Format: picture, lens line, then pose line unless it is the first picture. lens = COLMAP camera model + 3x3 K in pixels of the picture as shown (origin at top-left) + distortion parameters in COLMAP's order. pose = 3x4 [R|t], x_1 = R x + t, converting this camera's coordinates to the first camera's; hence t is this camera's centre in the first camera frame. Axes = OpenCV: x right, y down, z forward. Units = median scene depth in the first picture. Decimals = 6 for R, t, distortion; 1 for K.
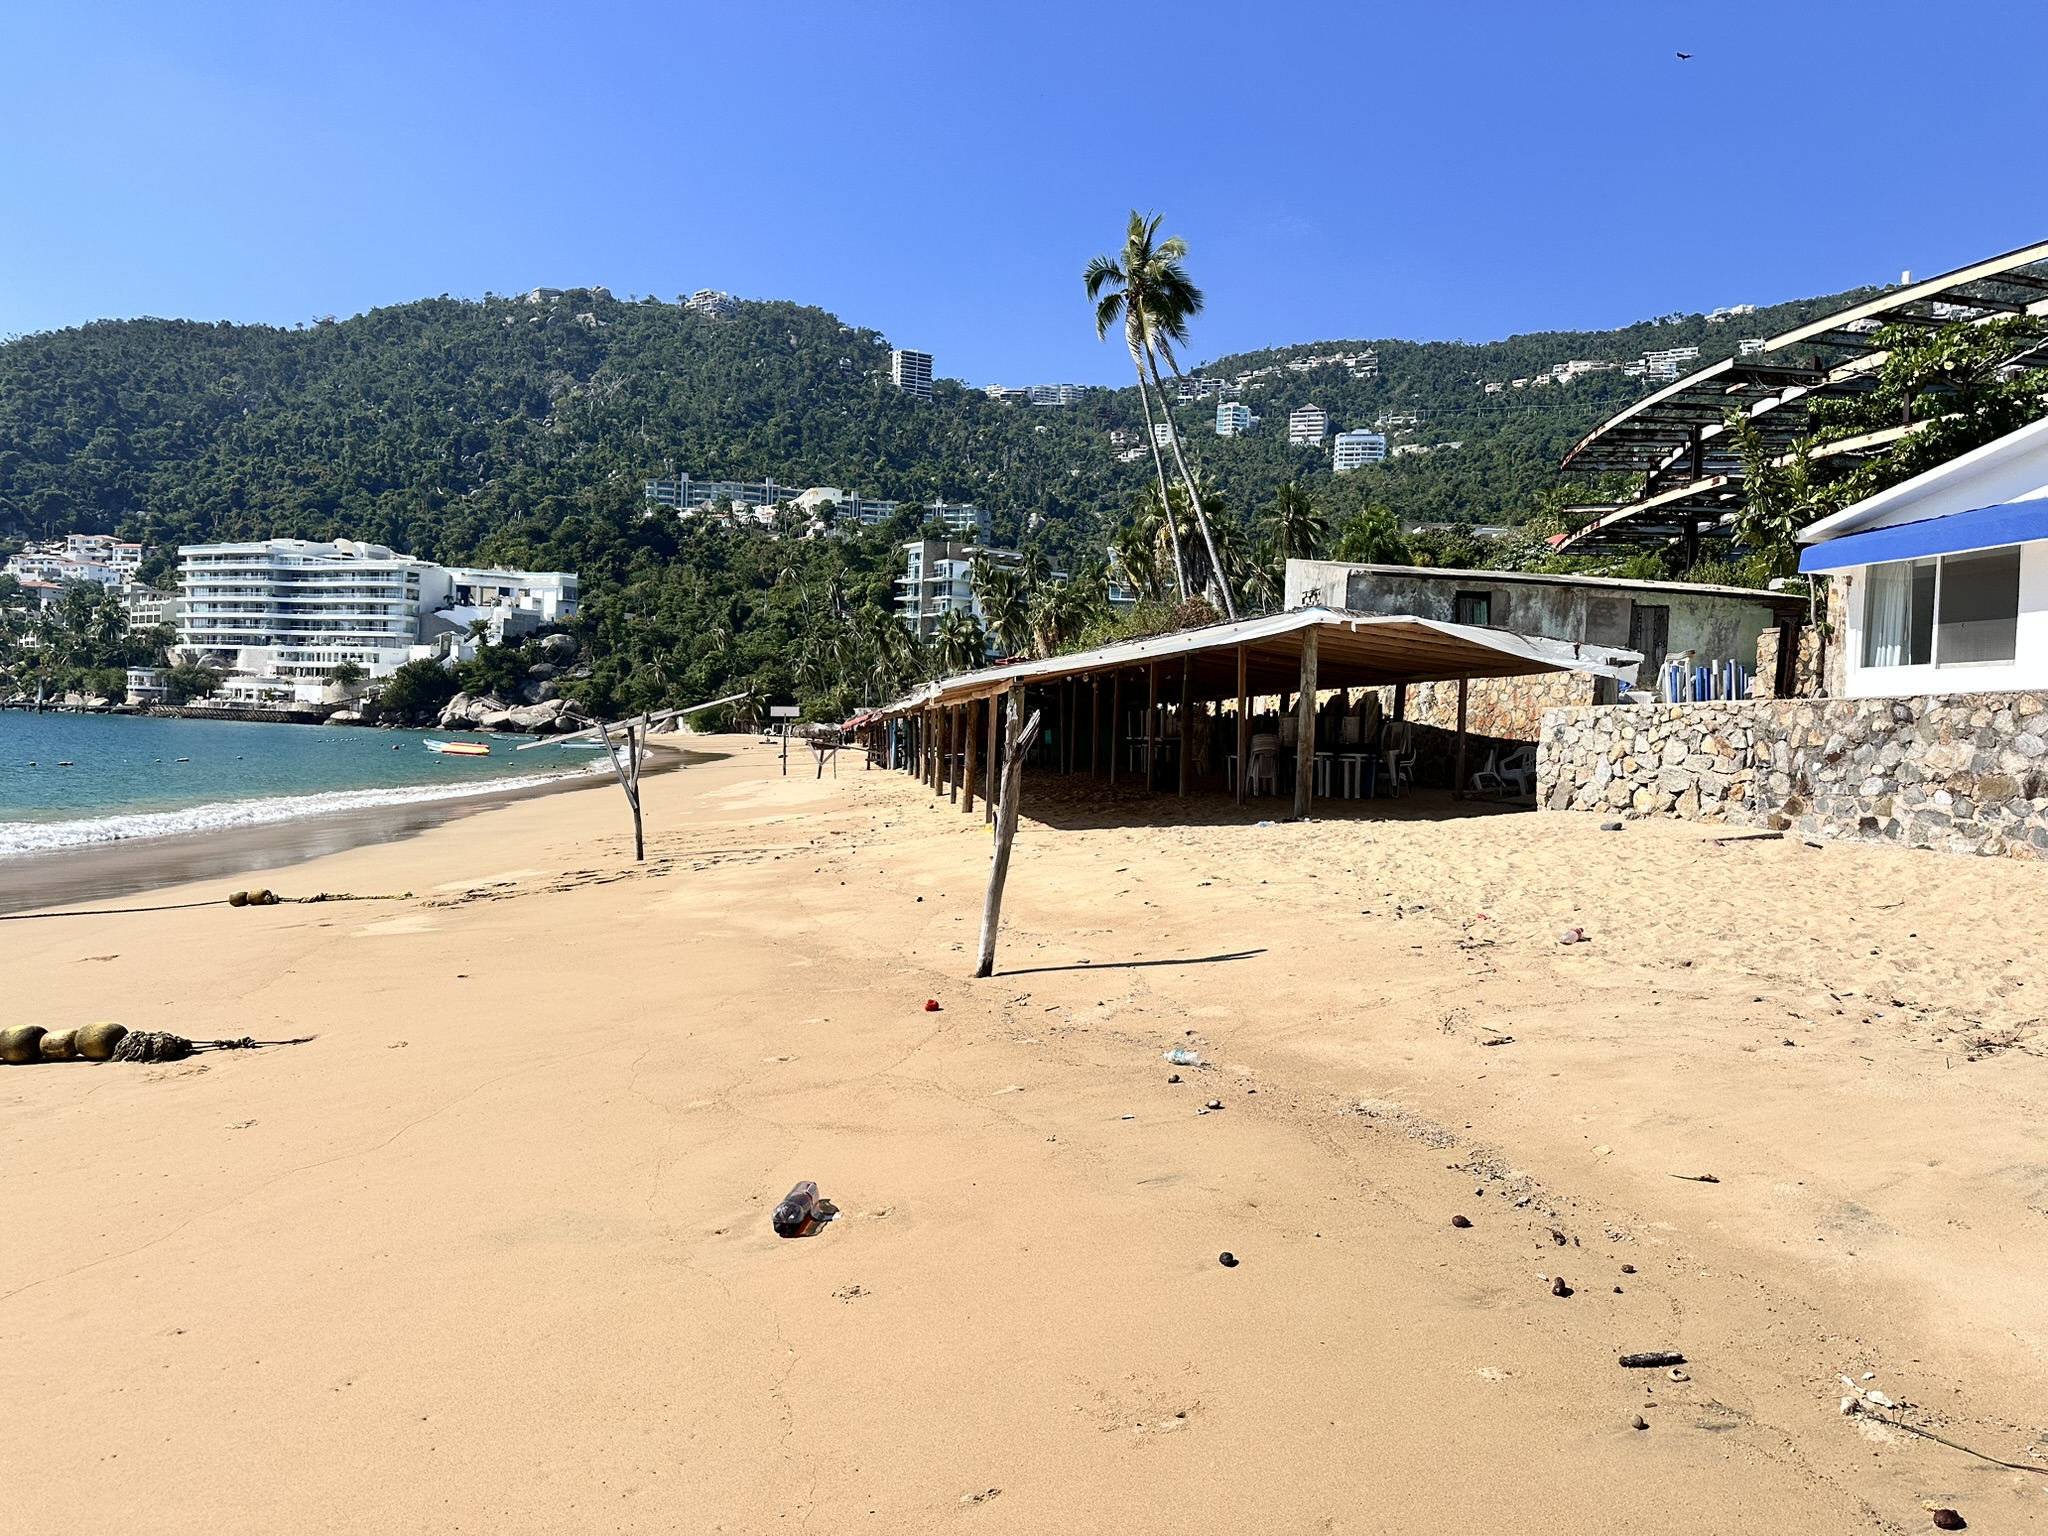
lens RADIAL K [[1418.0, 0, 1034.6], [0, 1418.0, 773.3], [0, 0, 1]] dist [0.043316, -0.068632]
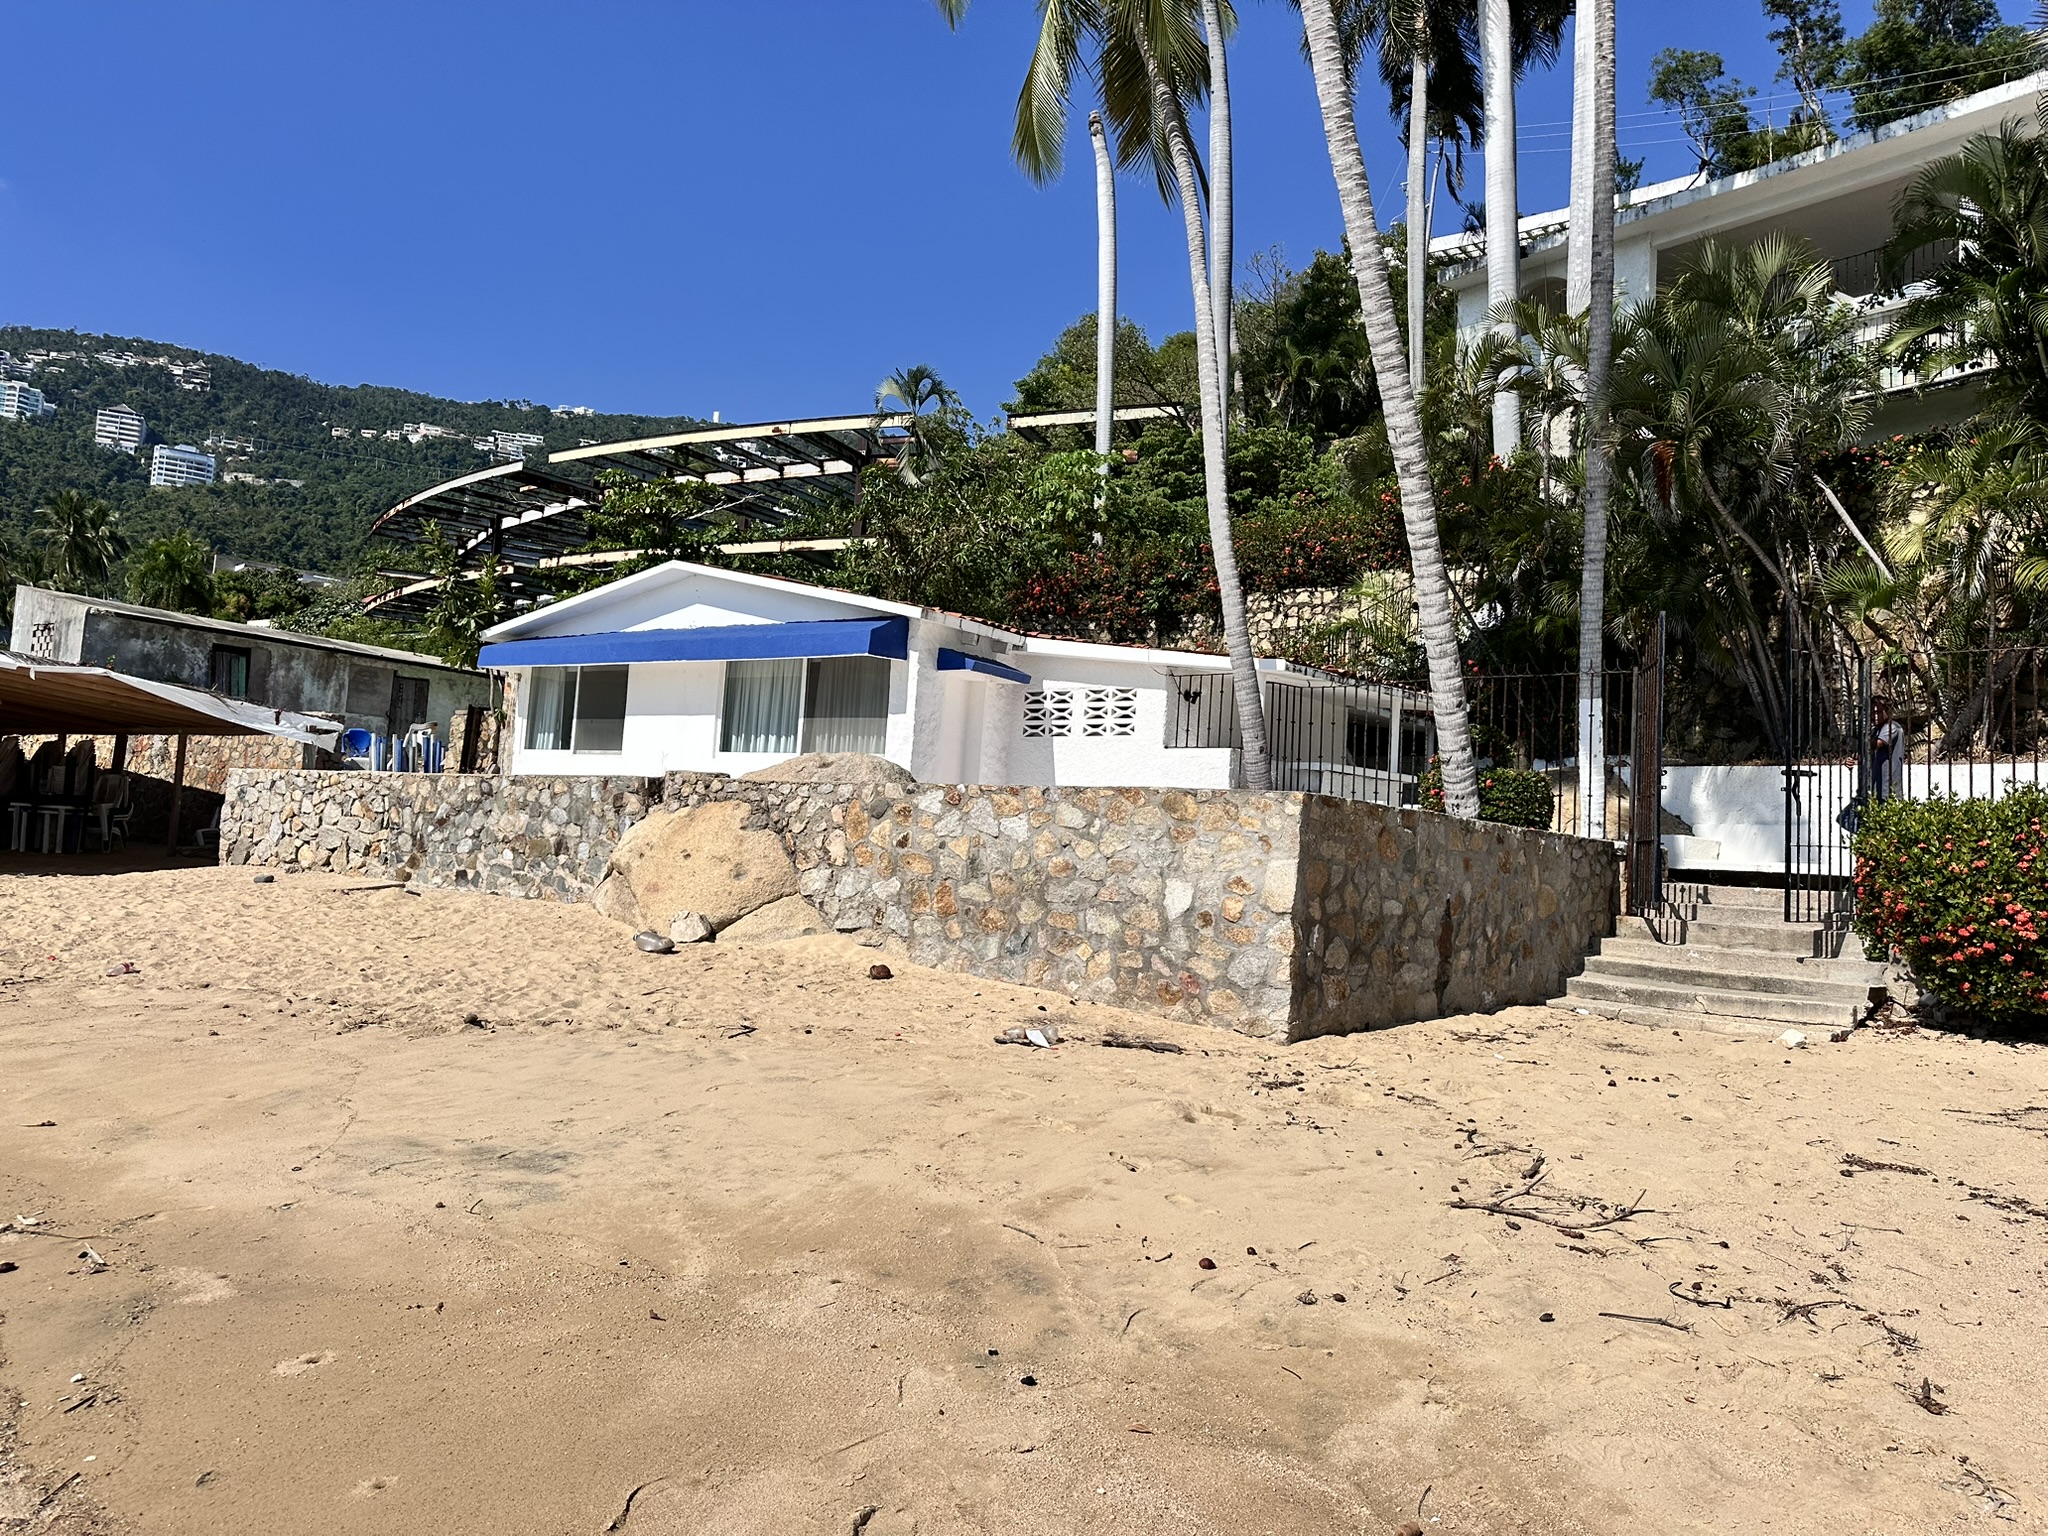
lens RADIAL K [[1418.0, 0, 1007.0], [0, 1418.0, 762.4], [0, 0, 1]] dist [0.043316, -0.068632]
pose [[0.726726, 0.056872, 0.684569, 0.045505], [-0.021963, 0.997981, -0.059594, 0.000262], [-0.686576, 0.028273, 0.726508, -0.152843]]
